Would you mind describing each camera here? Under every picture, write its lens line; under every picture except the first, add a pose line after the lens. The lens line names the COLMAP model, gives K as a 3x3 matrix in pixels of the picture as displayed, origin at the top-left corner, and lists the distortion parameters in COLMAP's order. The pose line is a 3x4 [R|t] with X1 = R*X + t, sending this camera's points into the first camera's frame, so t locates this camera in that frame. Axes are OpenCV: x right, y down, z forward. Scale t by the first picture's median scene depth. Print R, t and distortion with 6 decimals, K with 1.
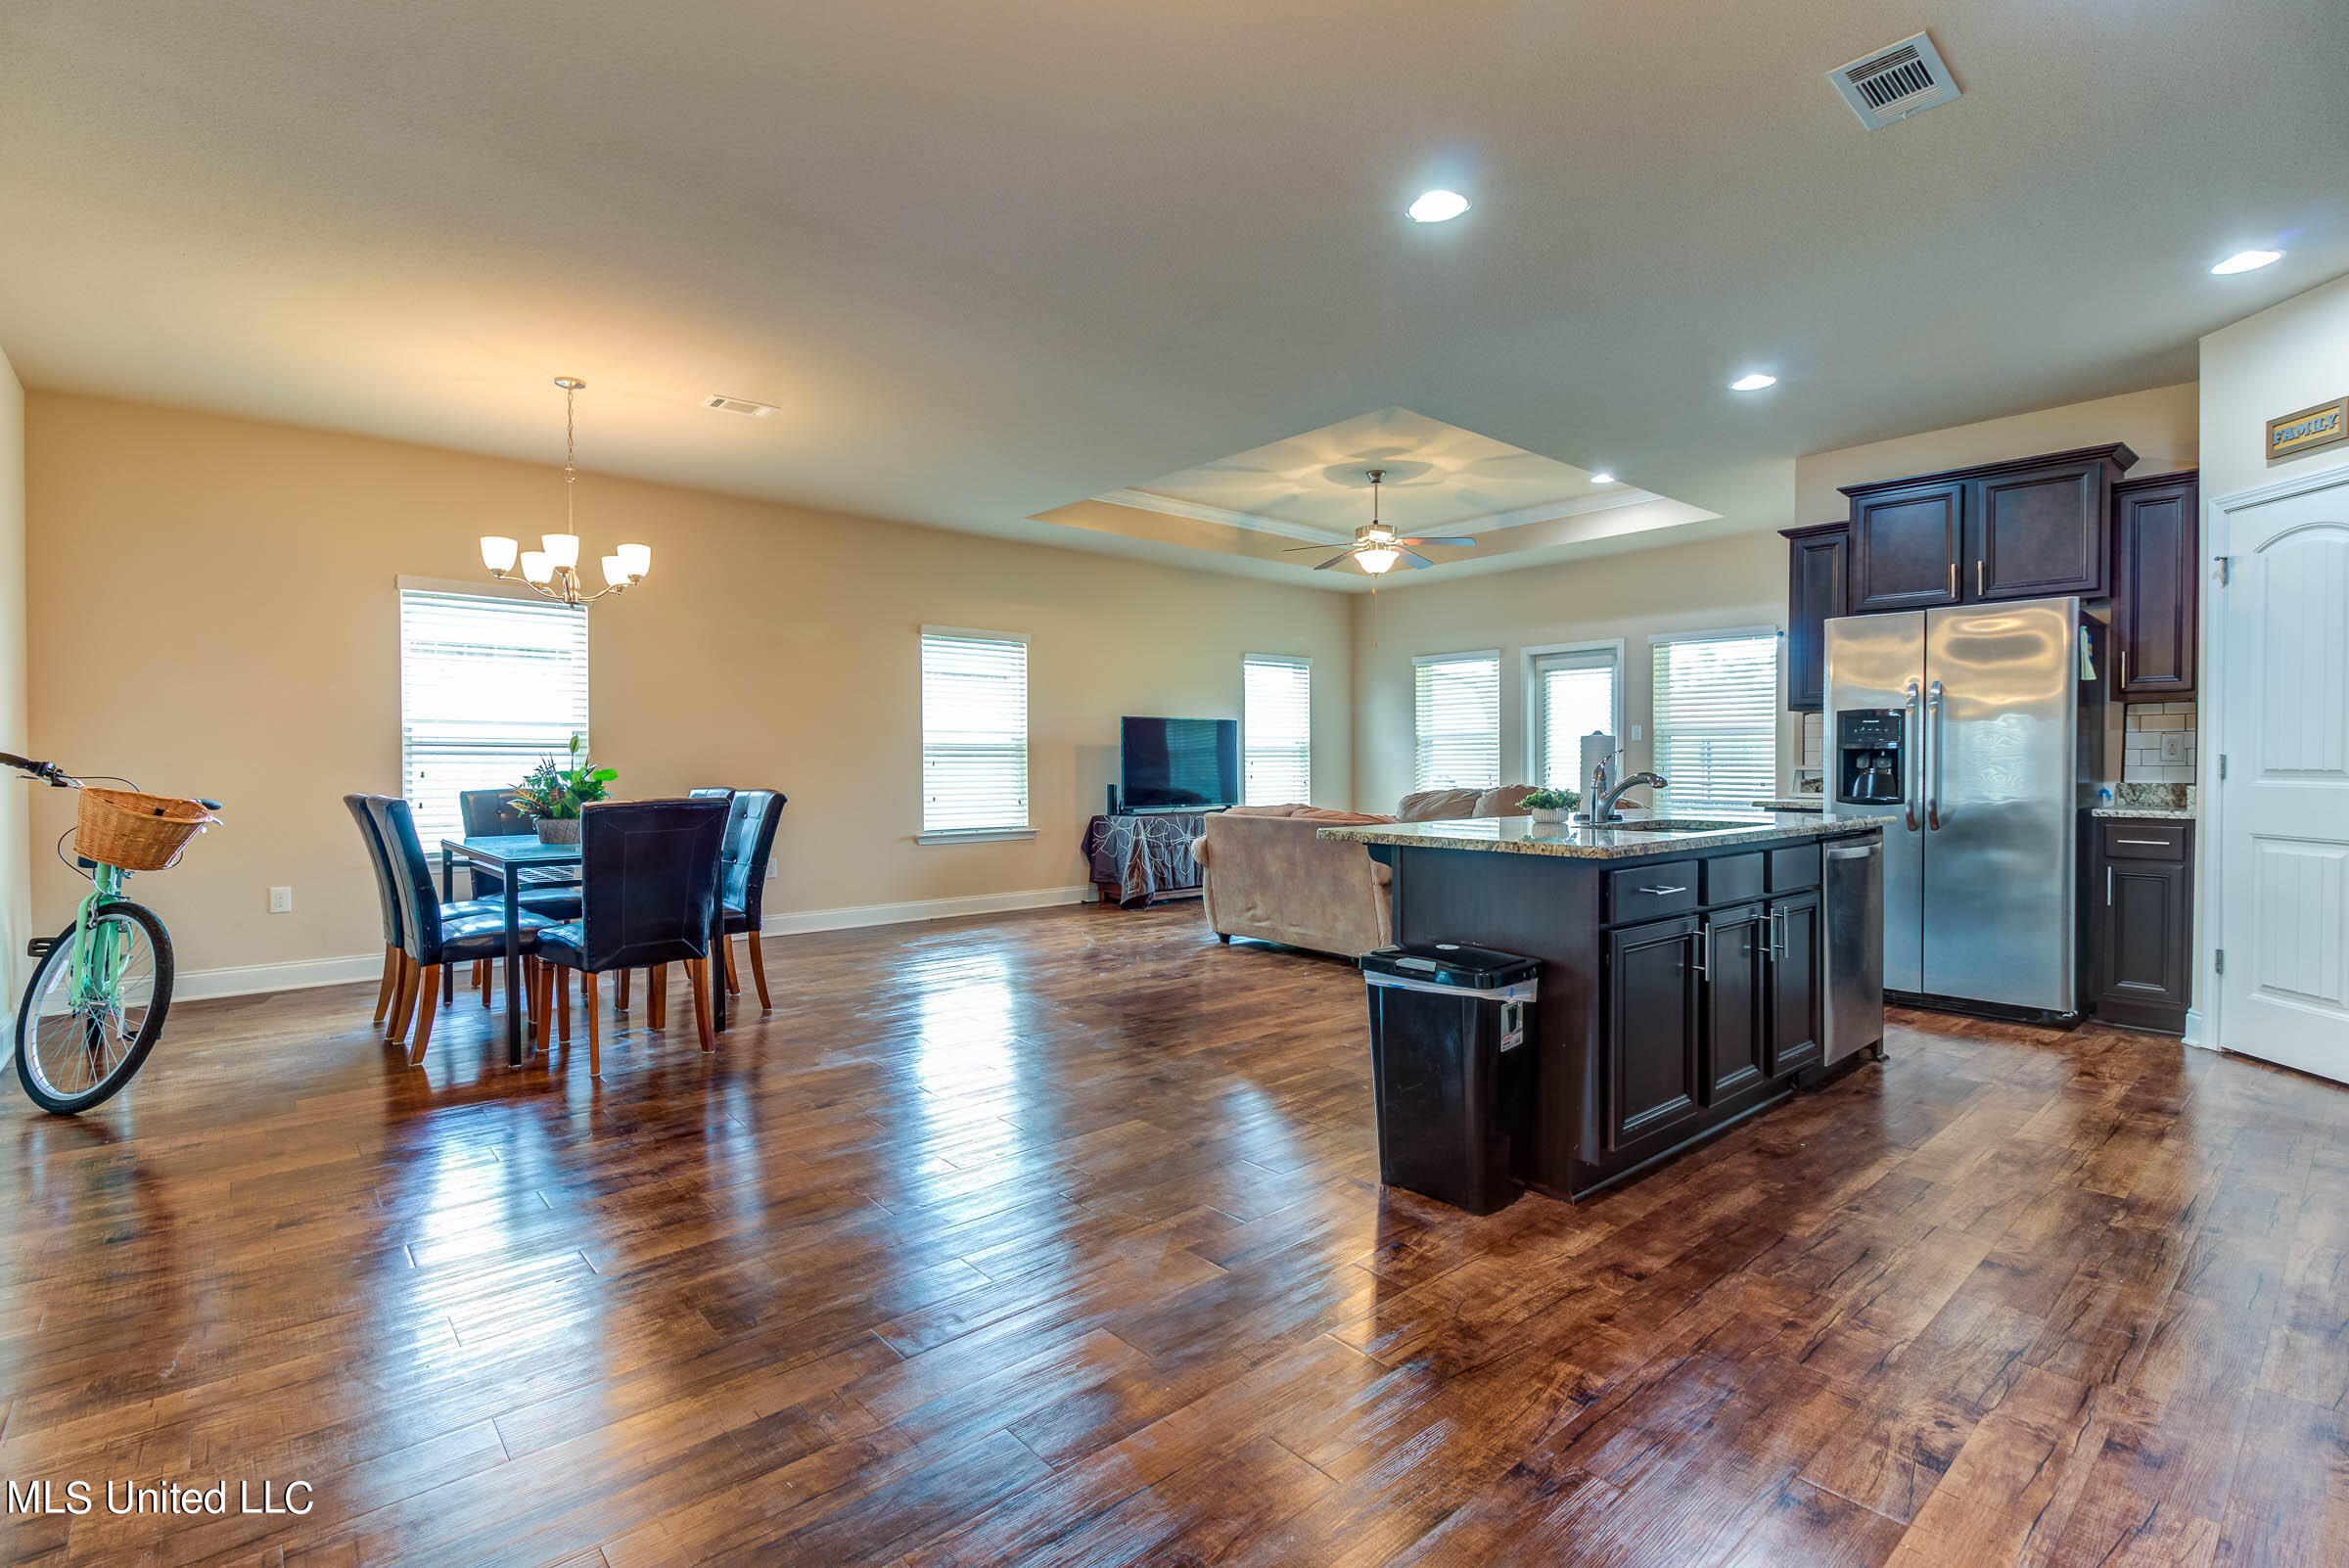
lens RADIAL K [[1088.5, 0, 1165.5], [0, 1088.5, 775.4], [0, 0, 1]] dist [-0.005797, -0.001369]
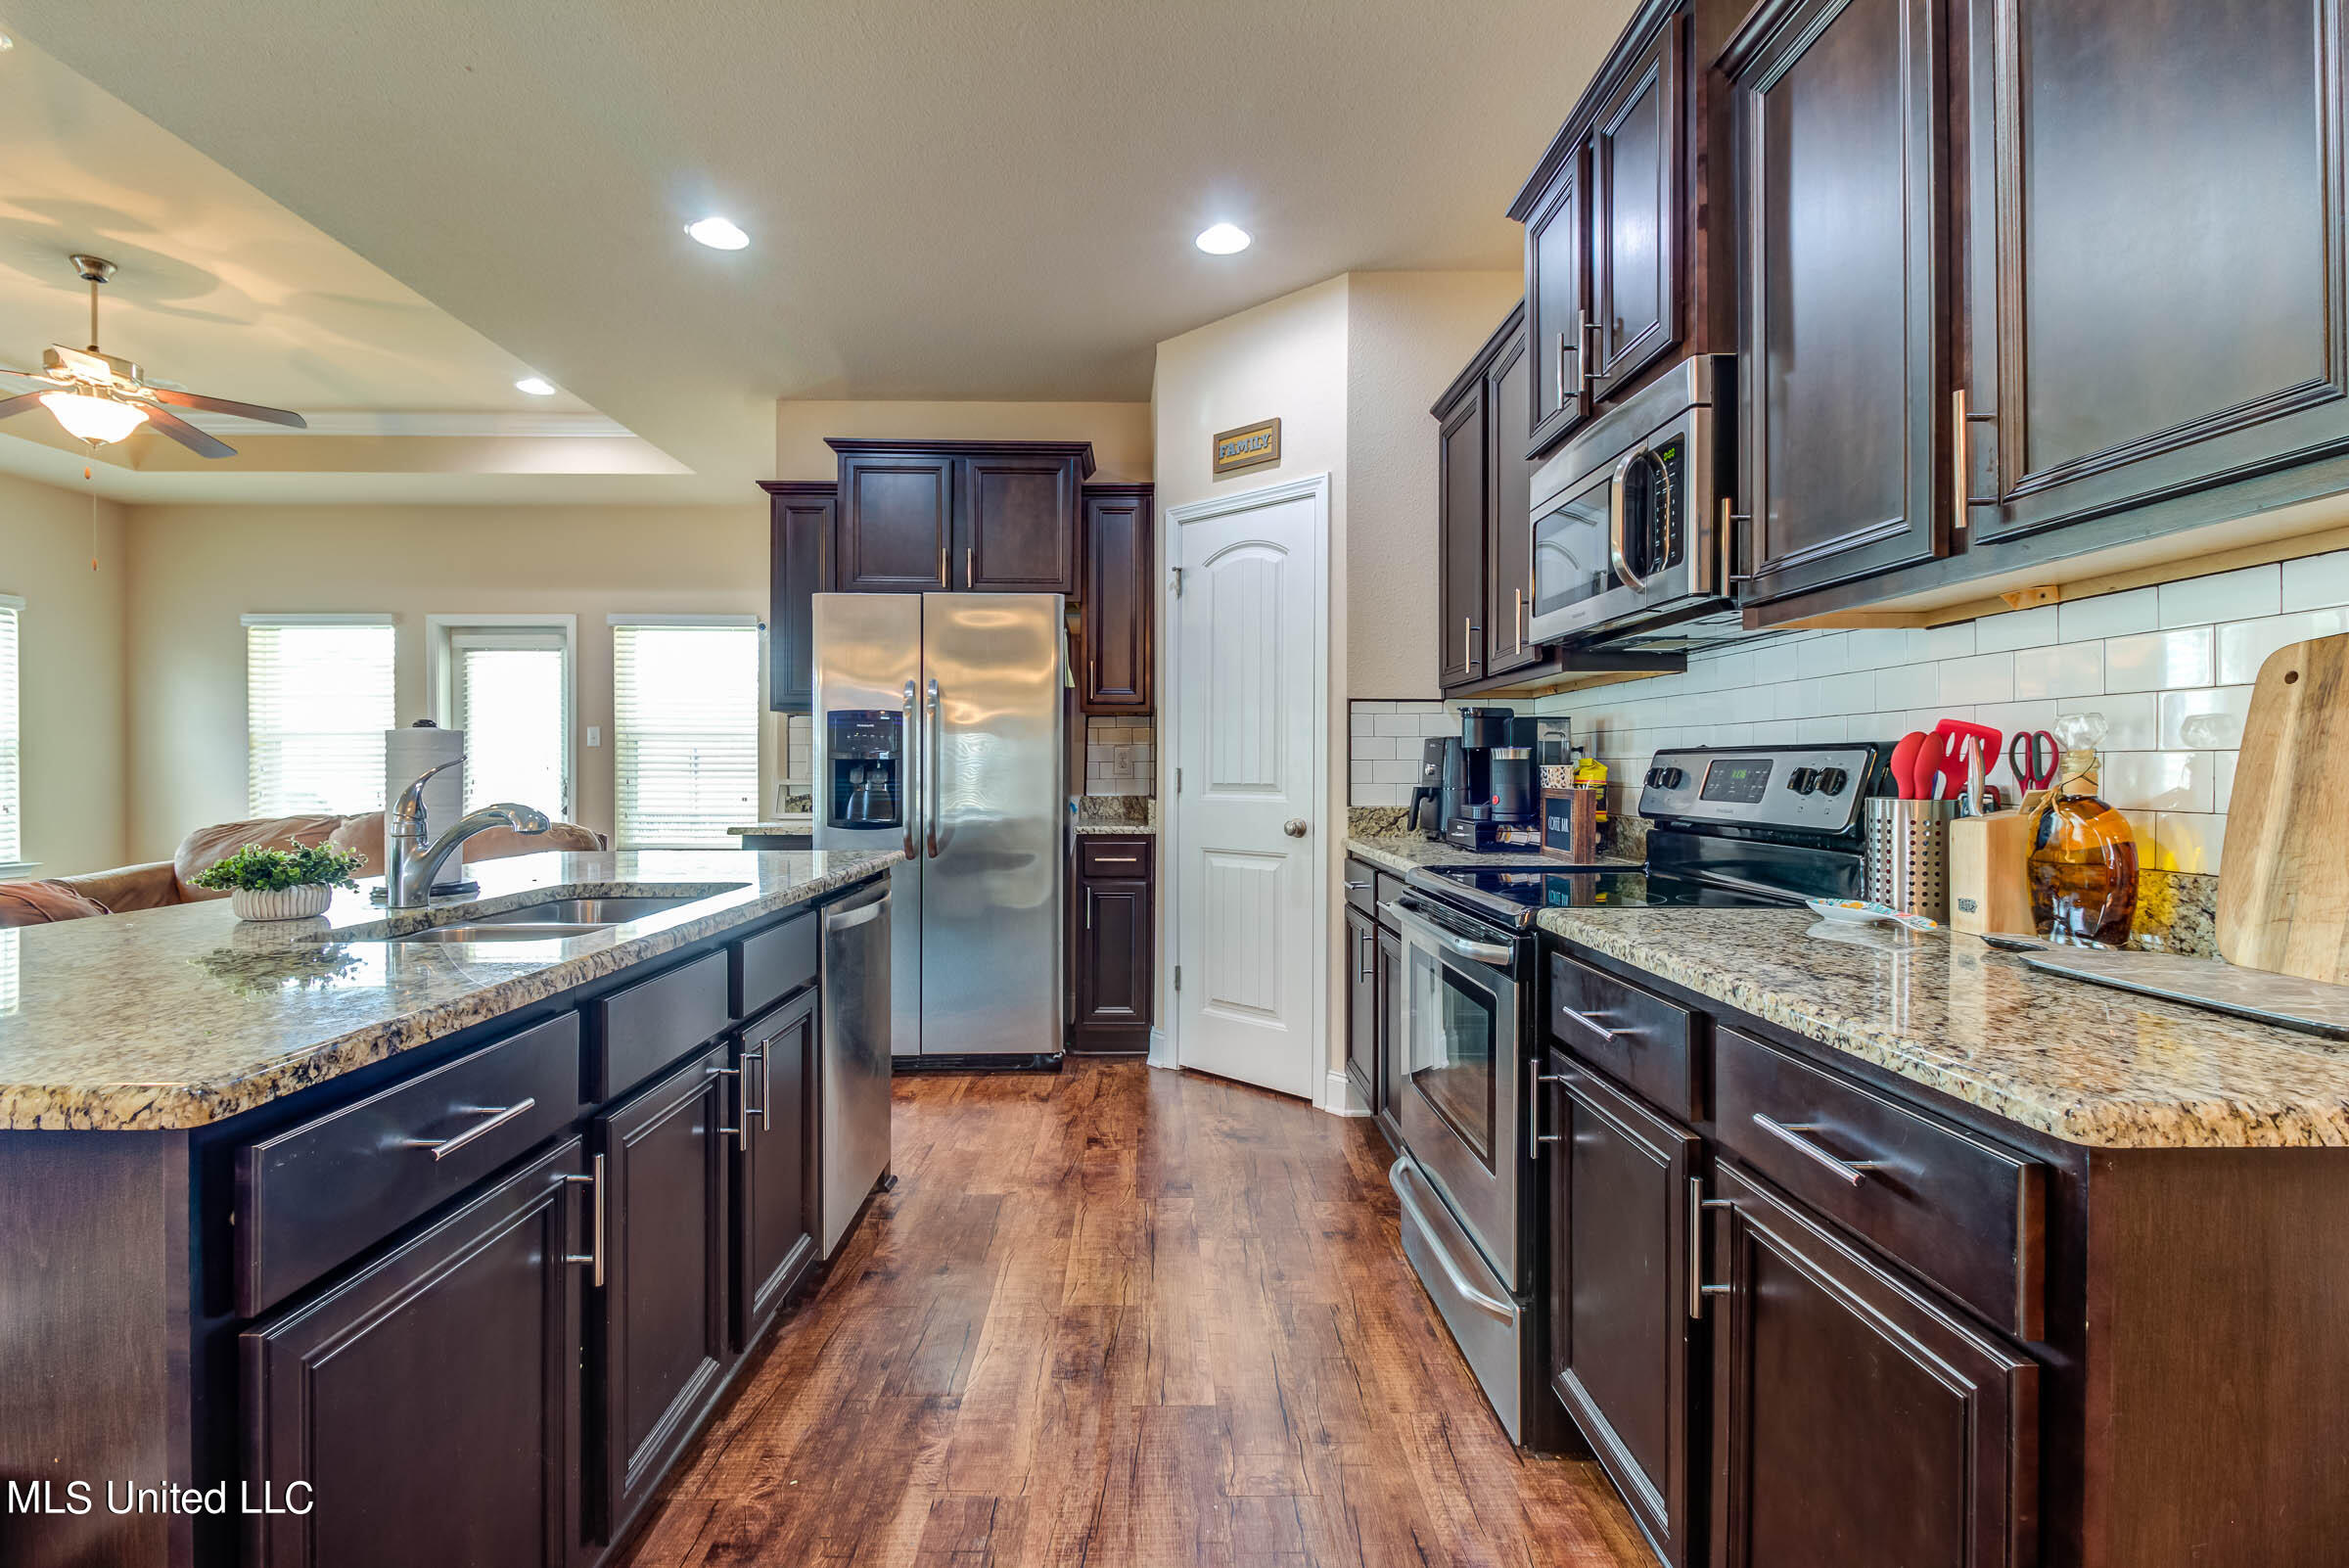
lens RADIAL K [[1081.1, 0, 1158.1], [0, 1081.1, 772.9], [0, 0, 1]] dist [0.001653, -0.000850]
pose [[0.649564, -0.000575, 0.760306, 0.184226], [0.007973, 0.999950, -0.006056, -0.007885], [-0.760265, 0.009995, 0.649536, 0.319227]]
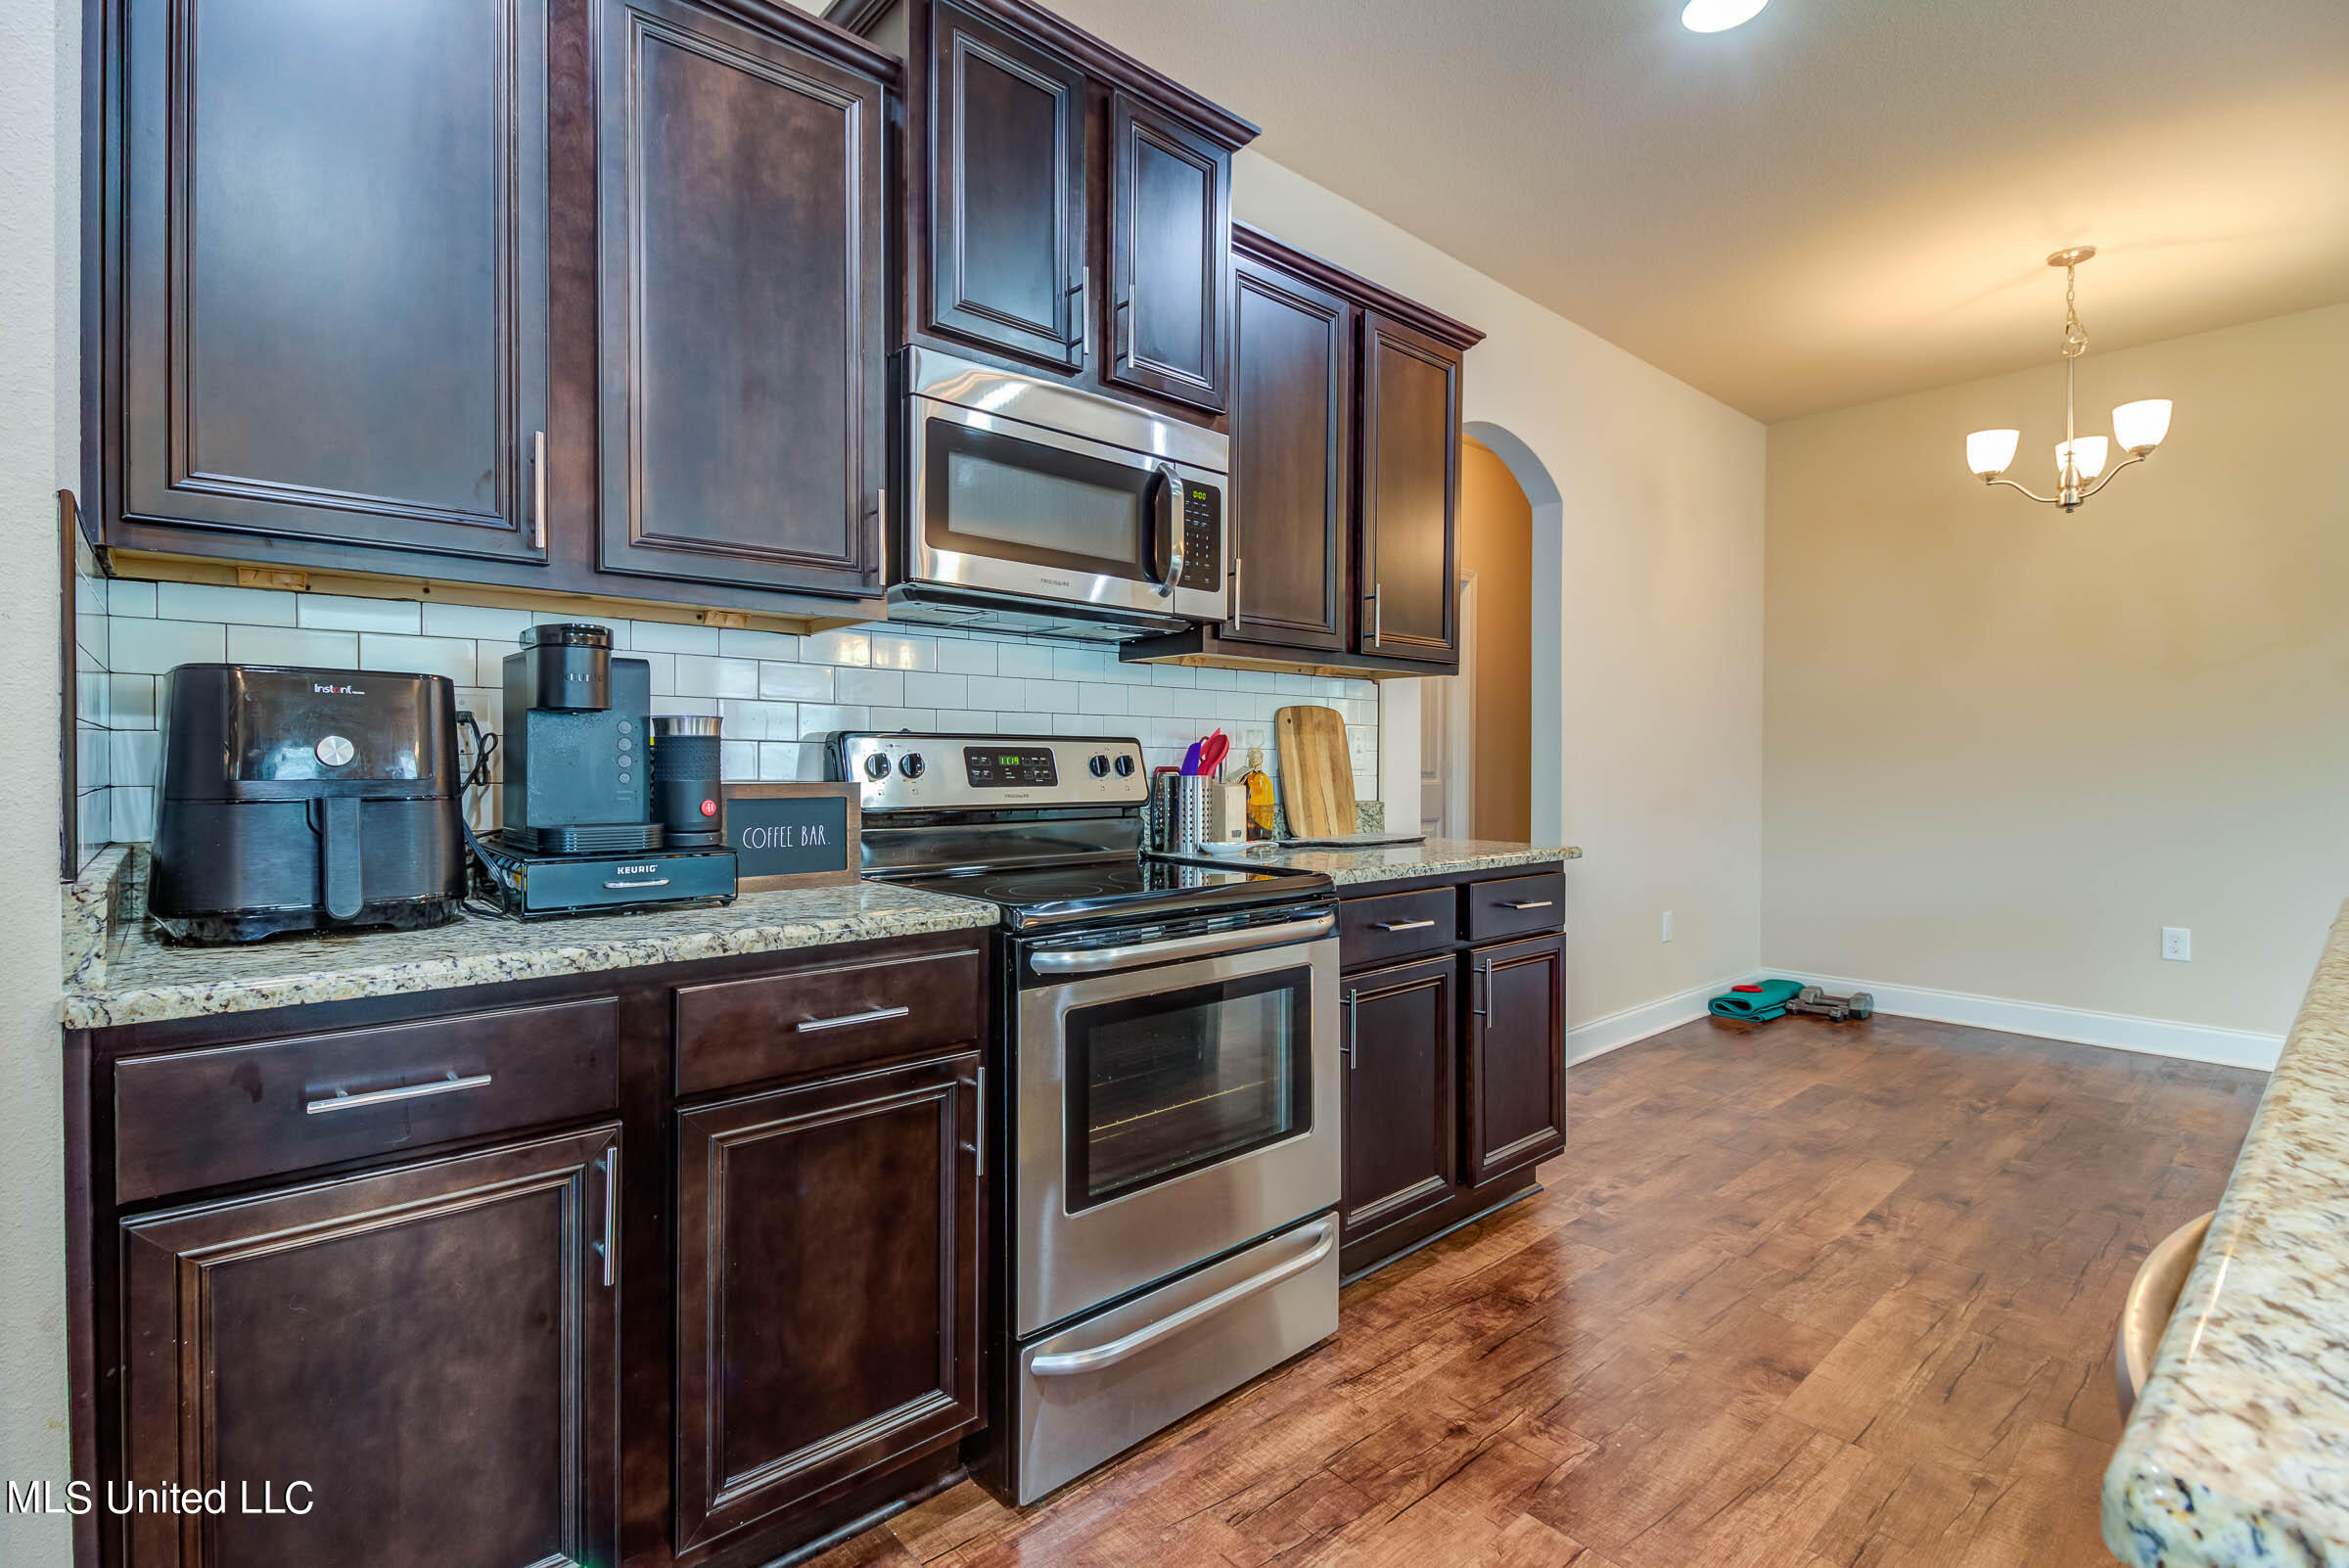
lens RADIAL K [[1131.1, 0, 1103.9], [0, 1131.1, 767.0], [0, 0, 1]] dist [0.002137, 0.000018]
pose [[-0.999972, -0.001520, 0.007392, 0.623500], [-0.001354, 0.999748, 0.022386, -0.016358], [-0.007424, 0.022375, -0.999722, 0.904263]]
